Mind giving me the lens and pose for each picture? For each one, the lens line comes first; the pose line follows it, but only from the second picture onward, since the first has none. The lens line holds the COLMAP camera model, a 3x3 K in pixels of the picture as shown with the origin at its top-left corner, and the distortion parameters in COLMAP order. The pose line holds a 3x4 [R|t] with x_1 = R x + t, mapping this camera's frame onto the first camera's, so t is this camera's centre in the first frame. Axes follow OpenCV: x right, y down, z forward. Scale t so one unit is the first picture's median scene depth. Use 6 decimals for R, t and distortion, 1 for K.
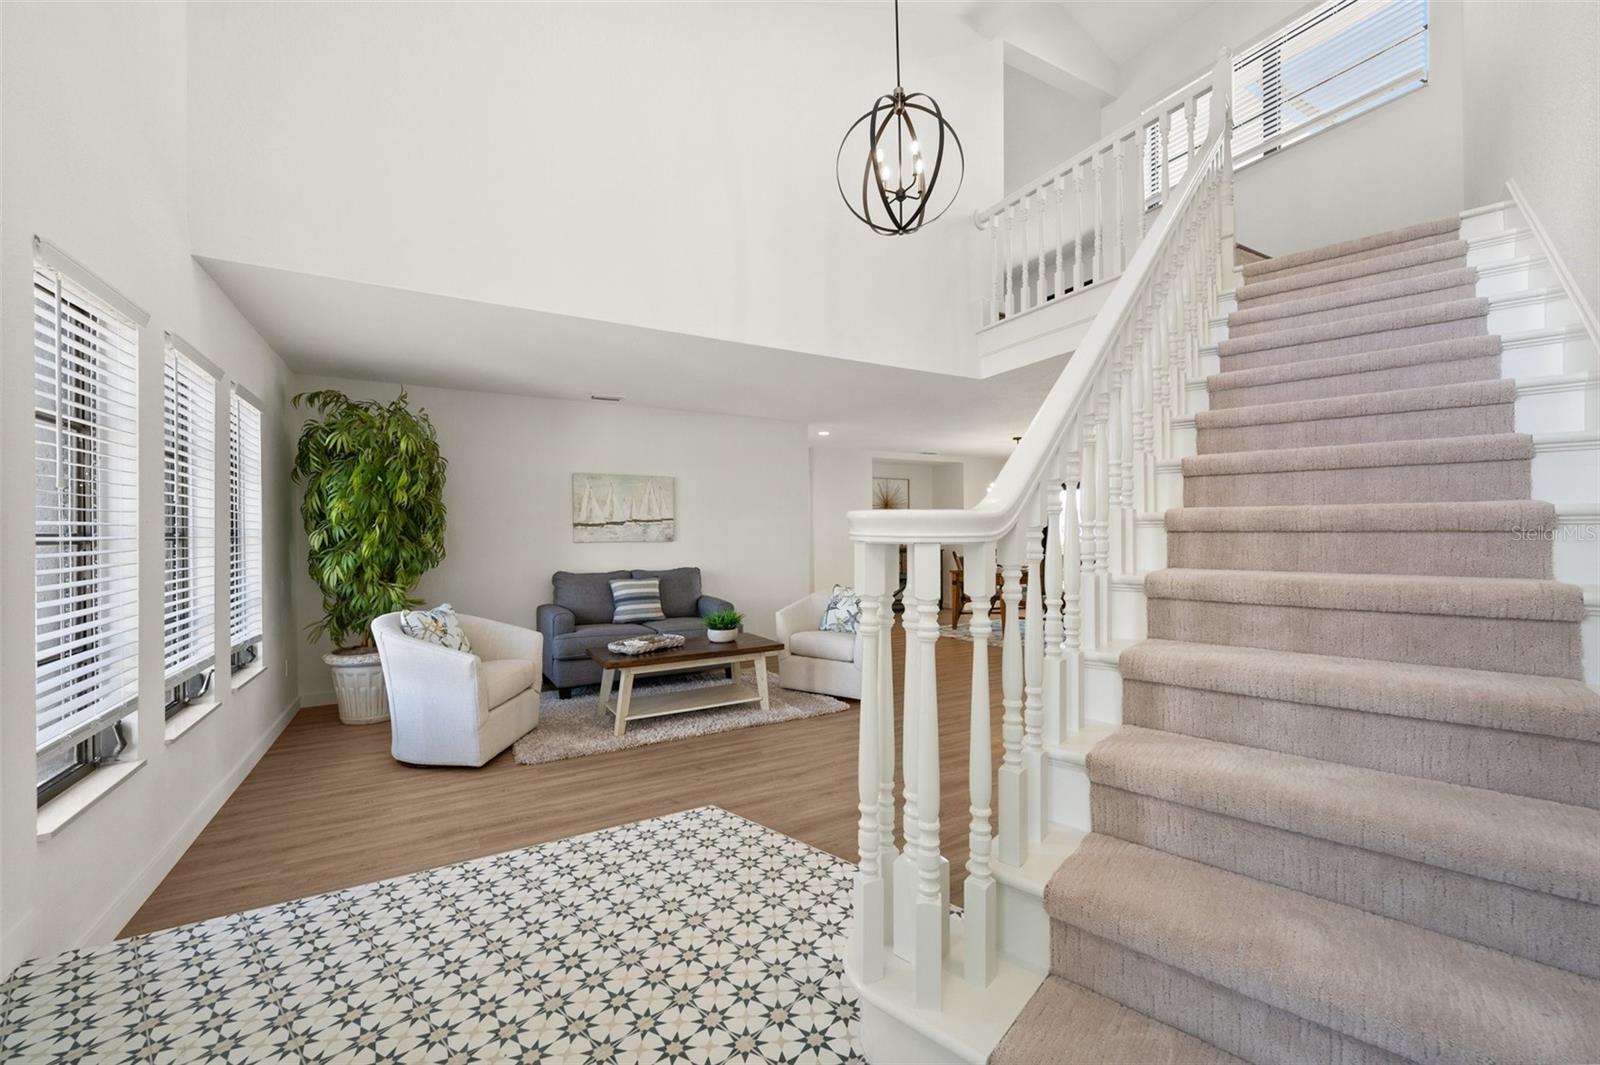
lens RADIAL K [[630.4, 0, 800.0], [0, 630.4, 532.5], [0, 0, 1]] dist [-0.001458, -0.000052]
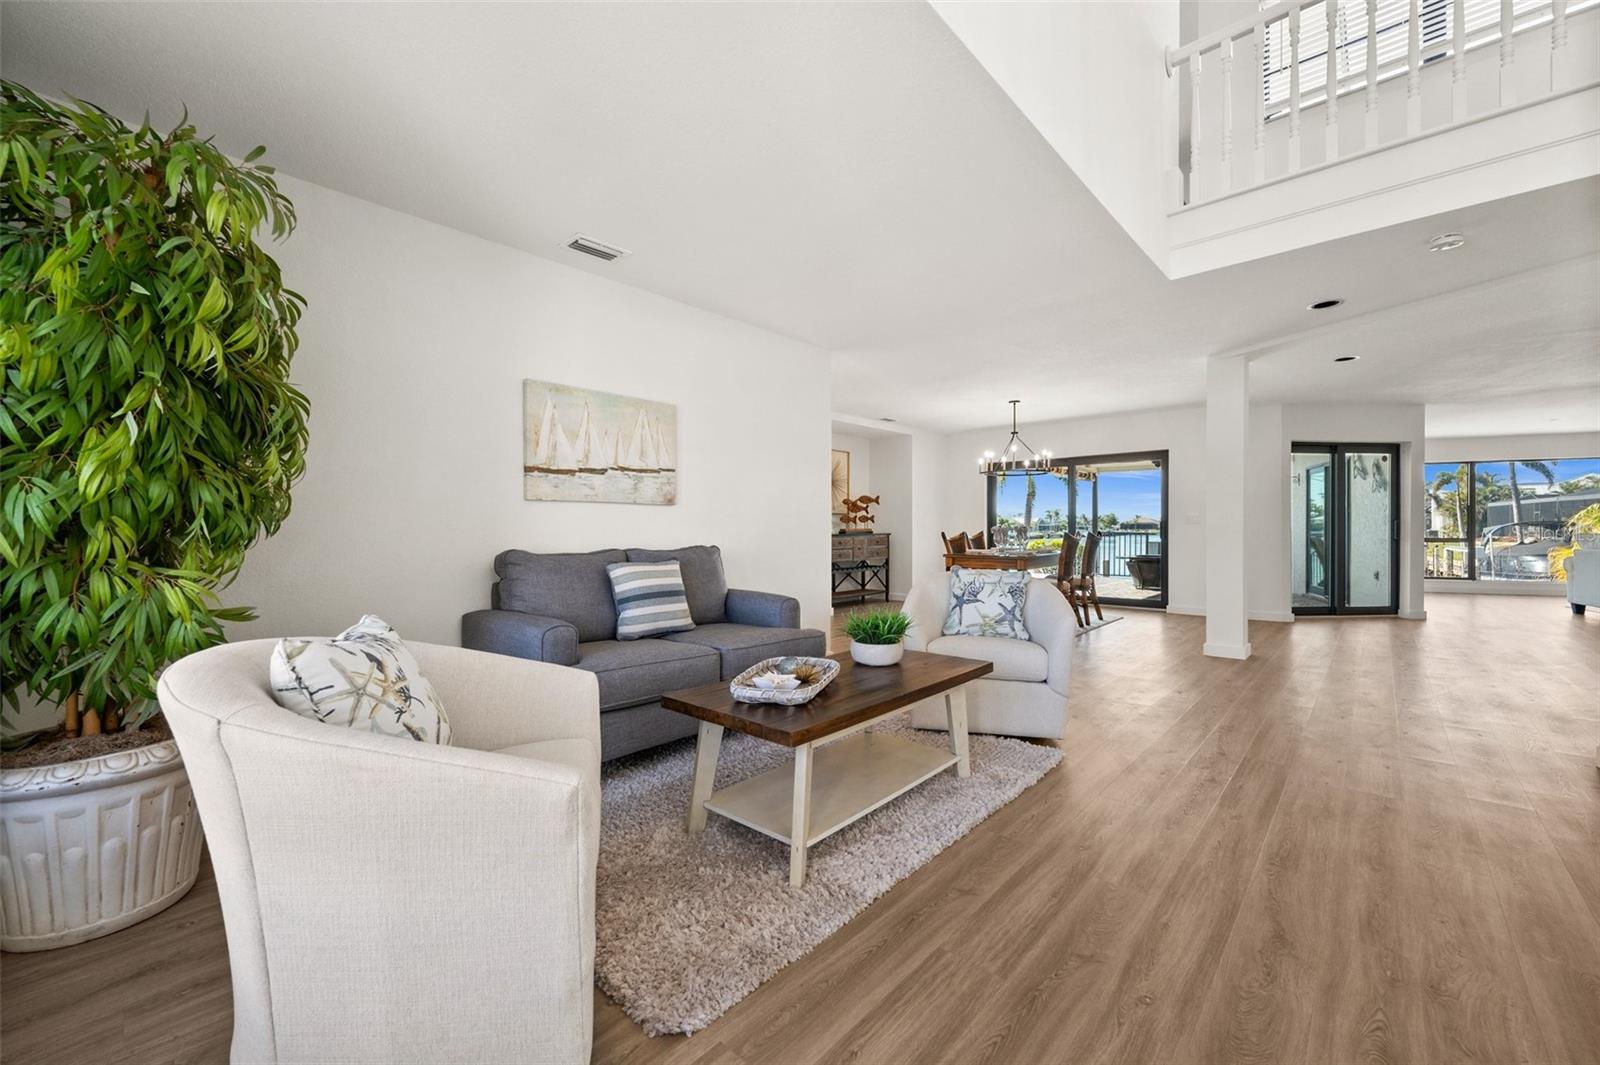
lens RADIAL K [[633.8, 0, 803.7], [0, 633.8, 528.0], [0, 0, 1]] dist [-0.003911, 0.000049]
pose [[0.951620, 0.004964, 0.307236, -0.313291], [-0.004748, 0.999988, -0.001452, 0.043065], [-0.307240, -0.000076, 0.951632, 0.402461]]
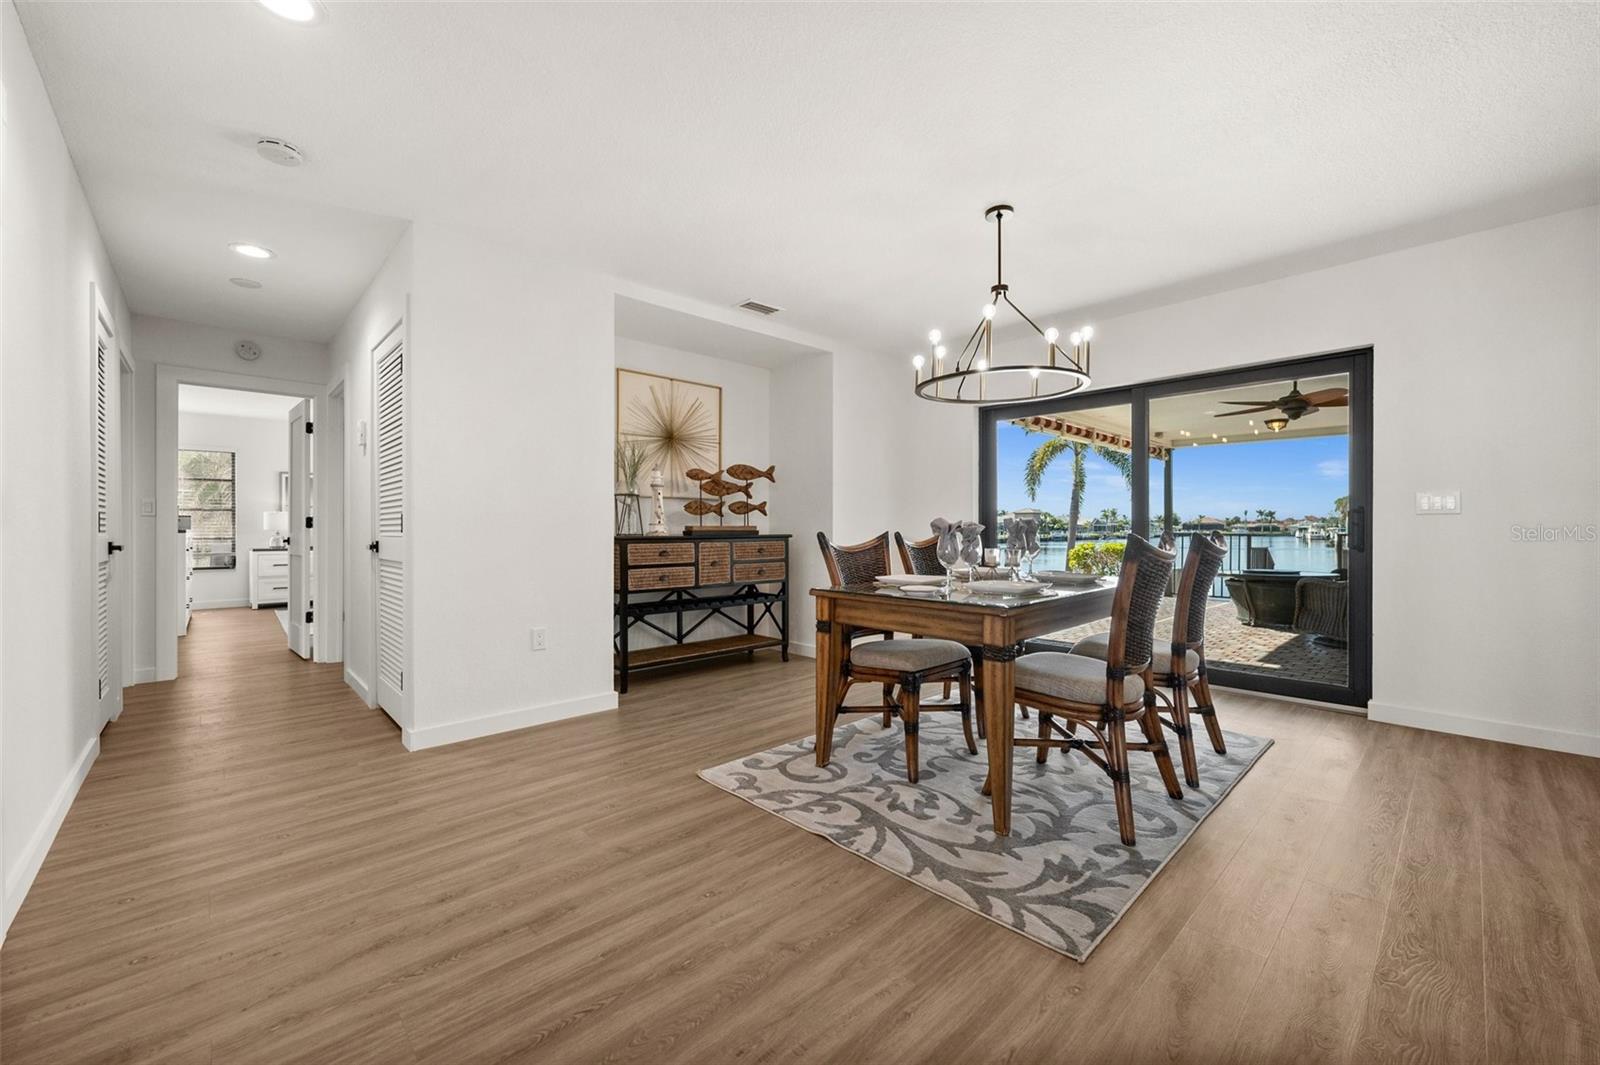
lens RADIAL K [[648.7, 0, 807.1], [0, 648.7, 530.3], [0, 0, 1]] dist [-0.000402, 0.000017]
pose [[0.968655, 0.004198, 0.248375, 0.239906], [-0.004761, 0.999987, 0.001667, 0.045698], [-0.248365, -0.002797, 0.968662, 1.061326]]
